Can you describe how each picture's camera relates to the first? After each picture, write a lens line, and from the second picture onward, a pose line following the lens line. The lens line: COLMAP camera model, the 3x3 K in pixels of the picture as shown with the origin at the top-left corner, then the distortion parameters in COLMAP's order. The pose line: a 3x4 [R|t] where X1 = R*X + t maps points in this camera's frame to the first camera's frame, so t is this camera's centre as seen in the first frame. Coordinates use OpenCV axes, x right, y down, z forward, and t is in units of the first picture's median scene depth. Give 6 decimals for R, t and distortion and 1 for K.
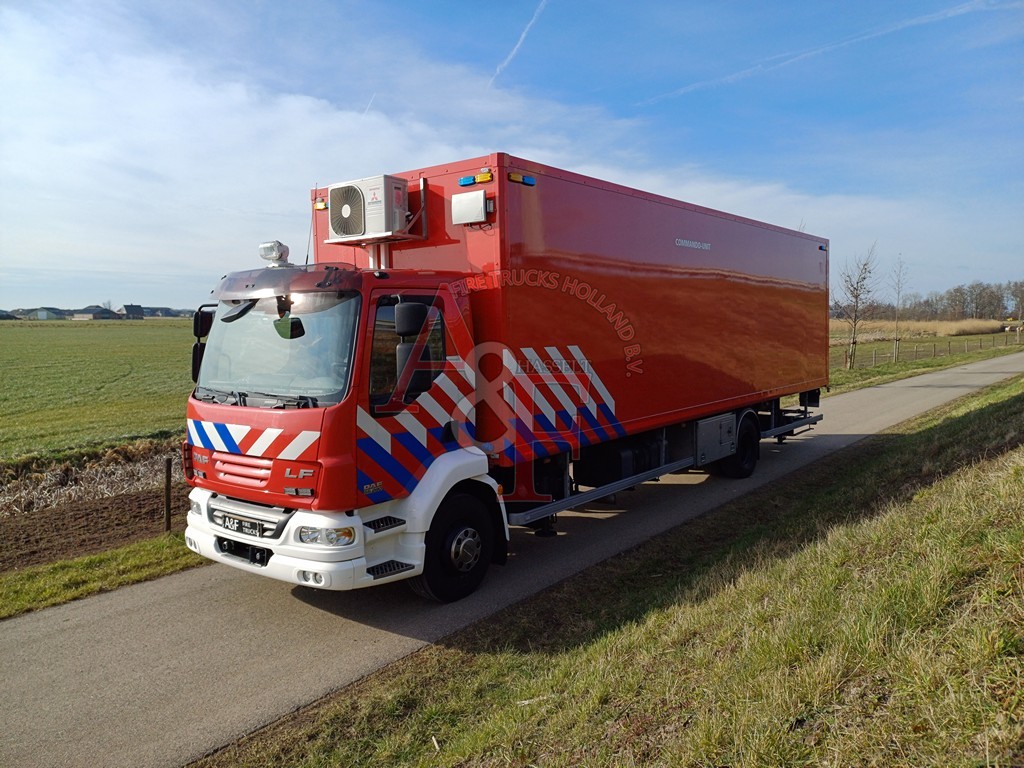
lens RADIAL K [[746.0, 0, 516.7], [0, 746.0, 378.2], [0, 0, 1]] dist [0.103383, -0.097567]
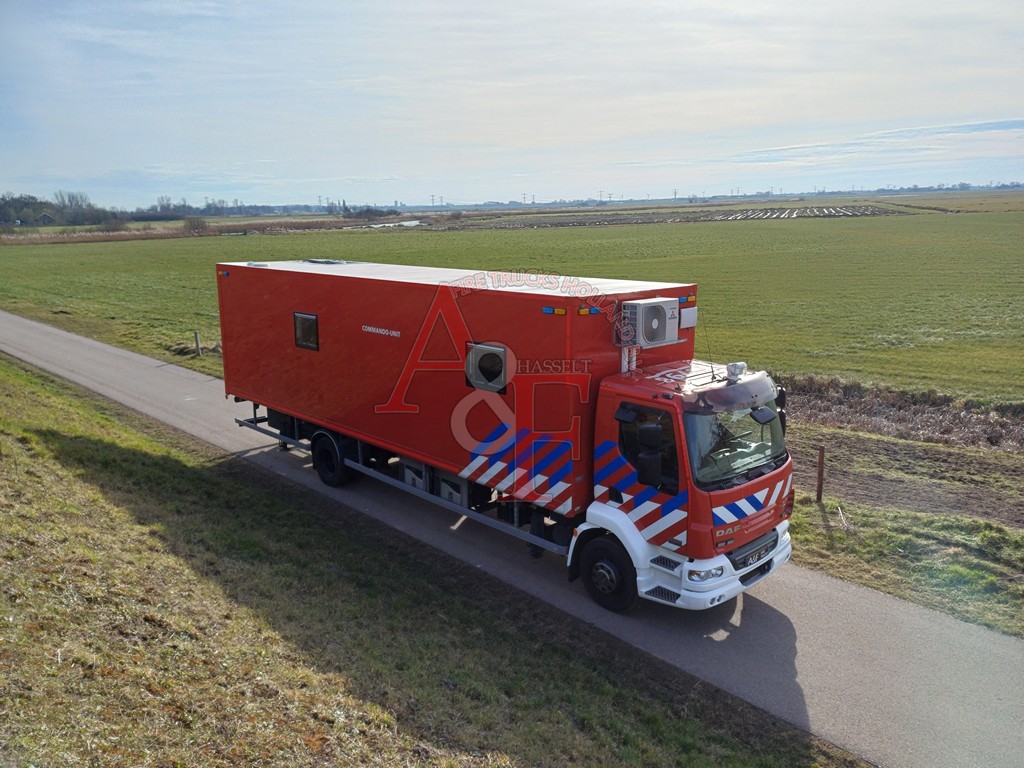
lens RADIAL K [[756.4, 0, 512.8], [0, 756.4, 364.5], [0, 0, 1]] dist [0.061617, -0.005958]
pose [[0.148135, -0.157341, 0.976371, -1.835669], [0.058913, 0.986914, 0.150101, -0.430273], [-0.987211, 0.035286, 0.155465, 1.227451]]
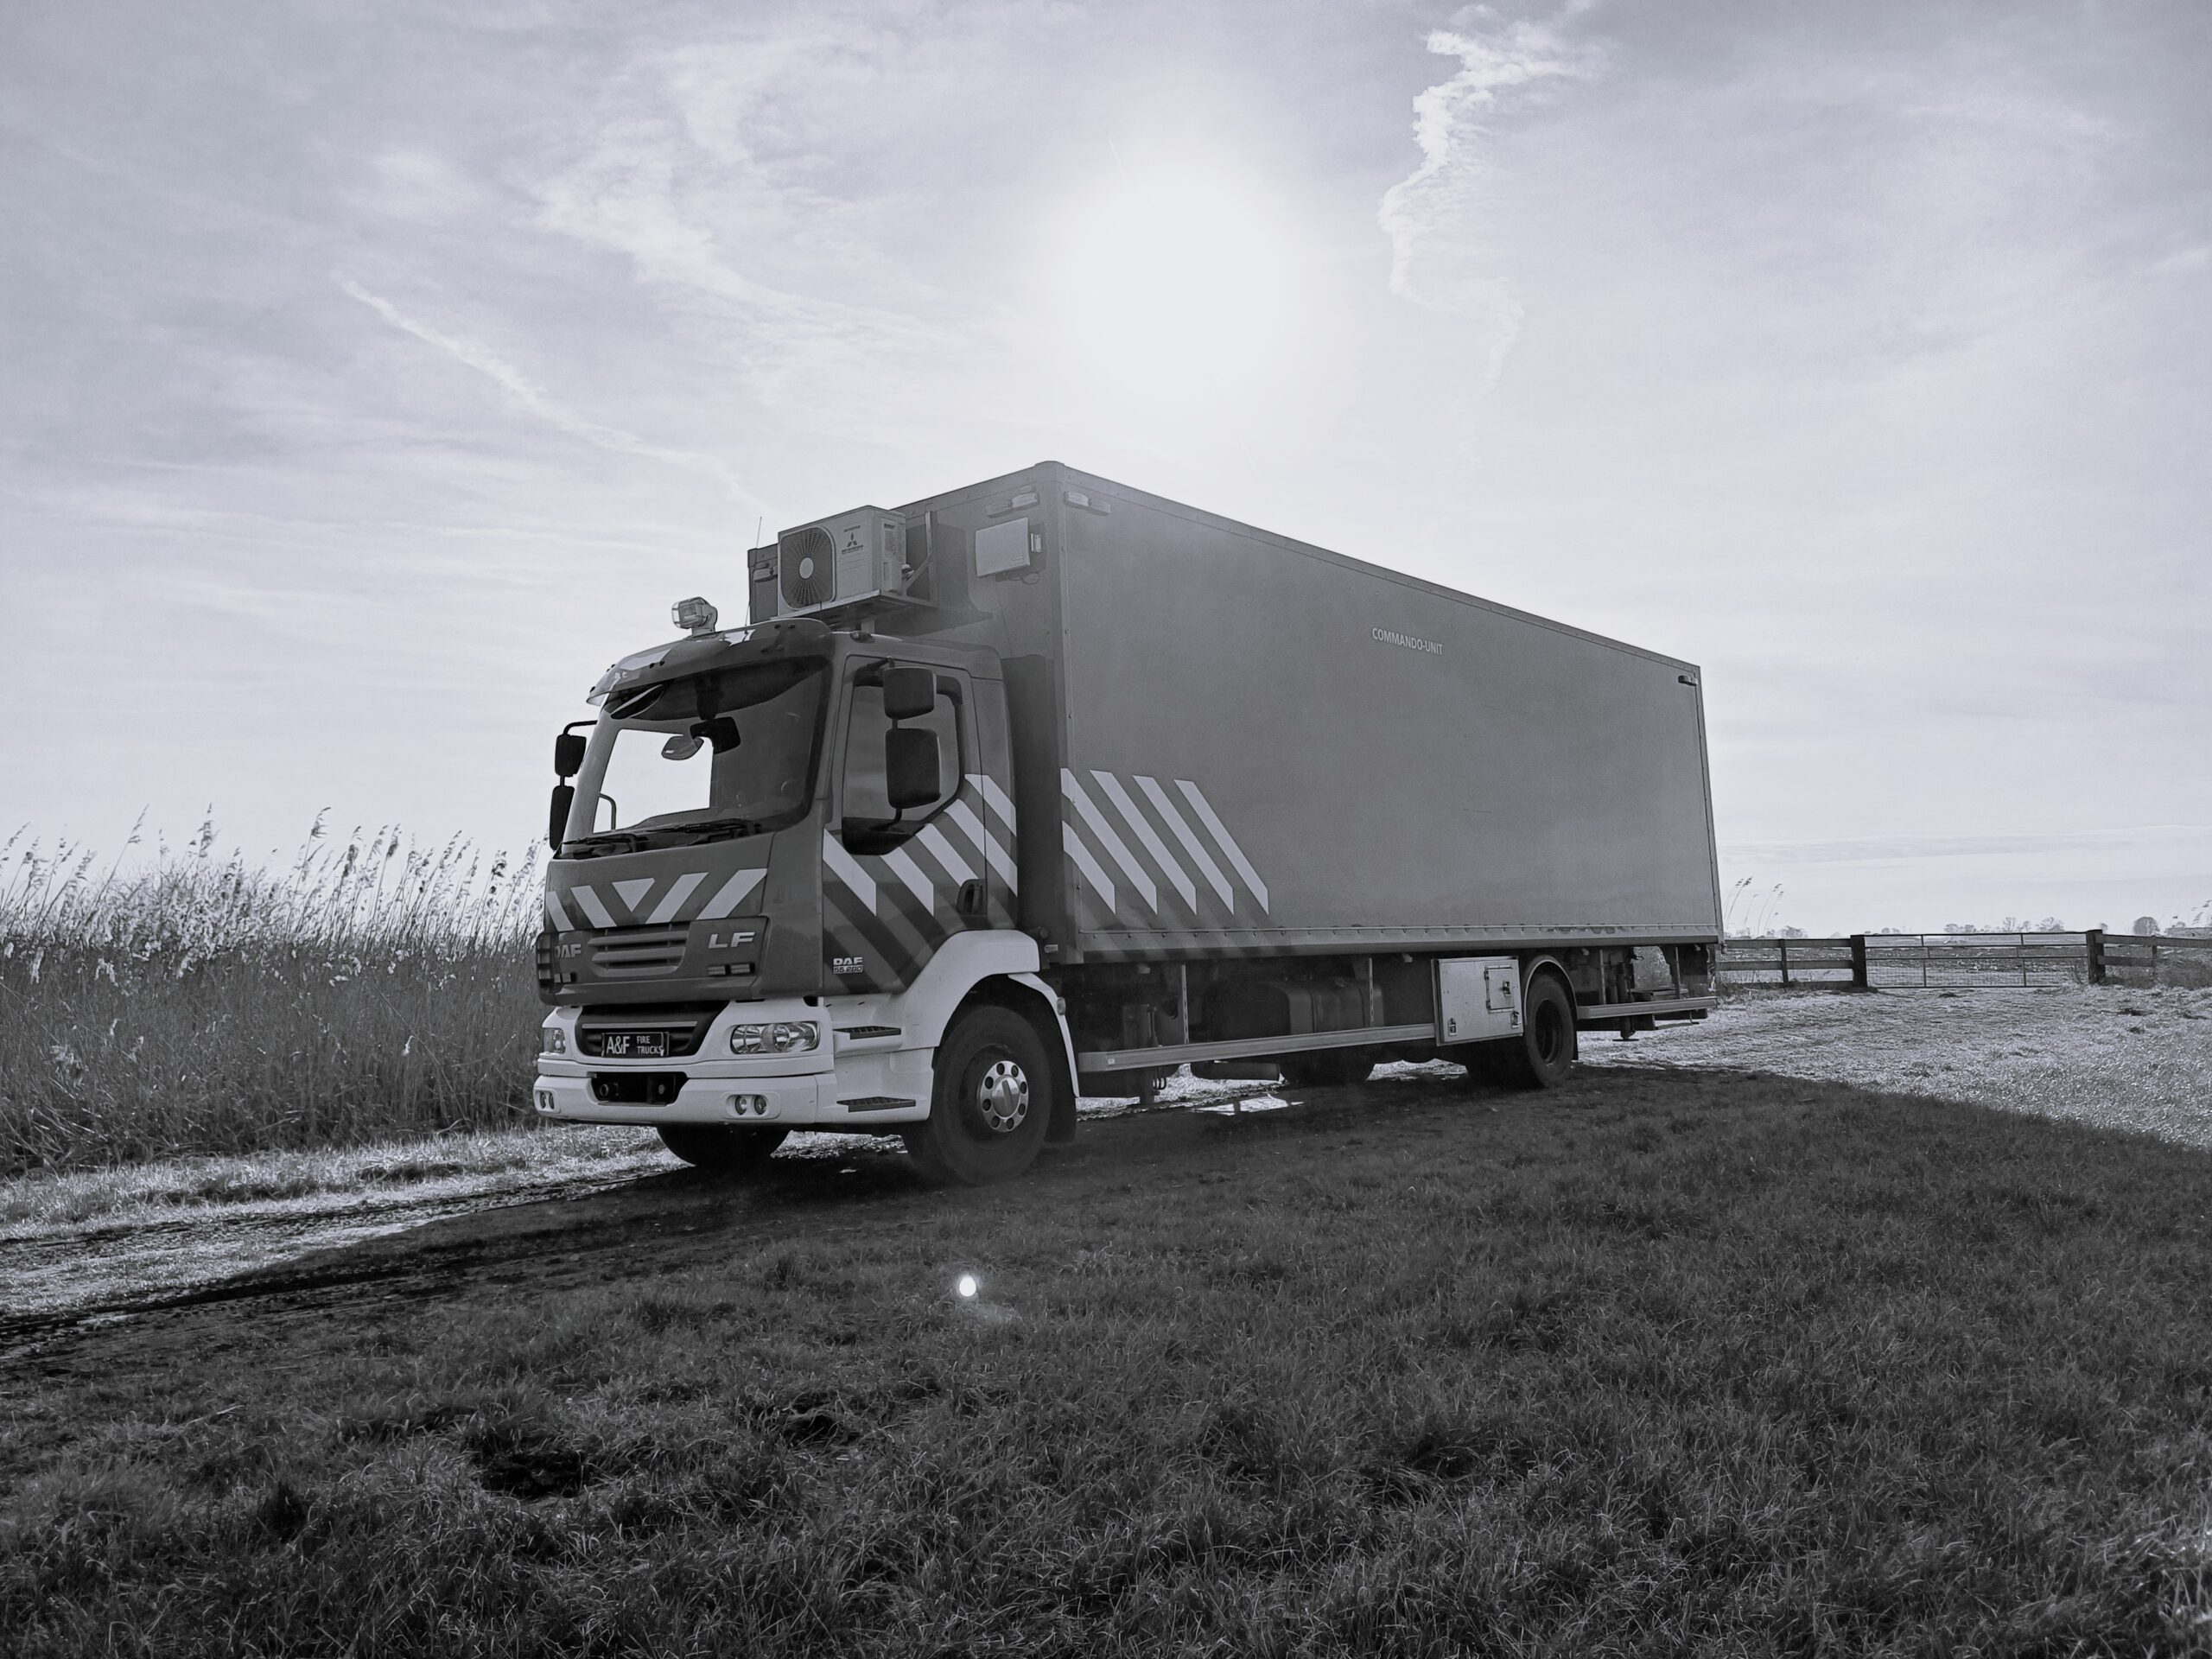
lens RADIAL K [[1633.9, 0, 1107.8], [0, 1633.9, 787.4], [0, 0, 1]] dist [0.061617, -0.005958]
pose [[0.999348, -0.027214, -0.023717, 0.055632], [0.022681, 0.984490, -0.173968, 0.228710], [0.028083, 0.173316, 0.984466, -0.332773]]
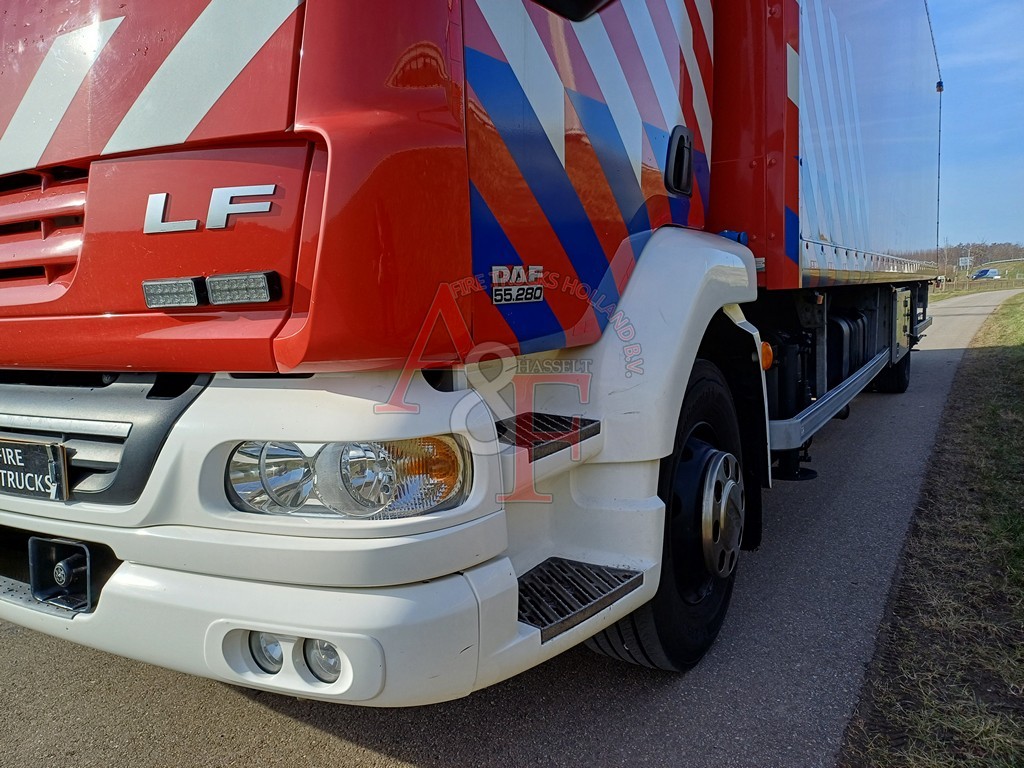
lens RADIAL K [[746.0, 0, 516.7], [0, 746.0, 378.2], [0, 0, 1]] dist [0.103383, -0.097567]
pose [[0.993356, -0.034481, 0.109799, -0.208027], [0.030233, 0.998737, 0.040117, 0.158642], [-0.111043, -0.036531, 0.993144, 0.708007]]
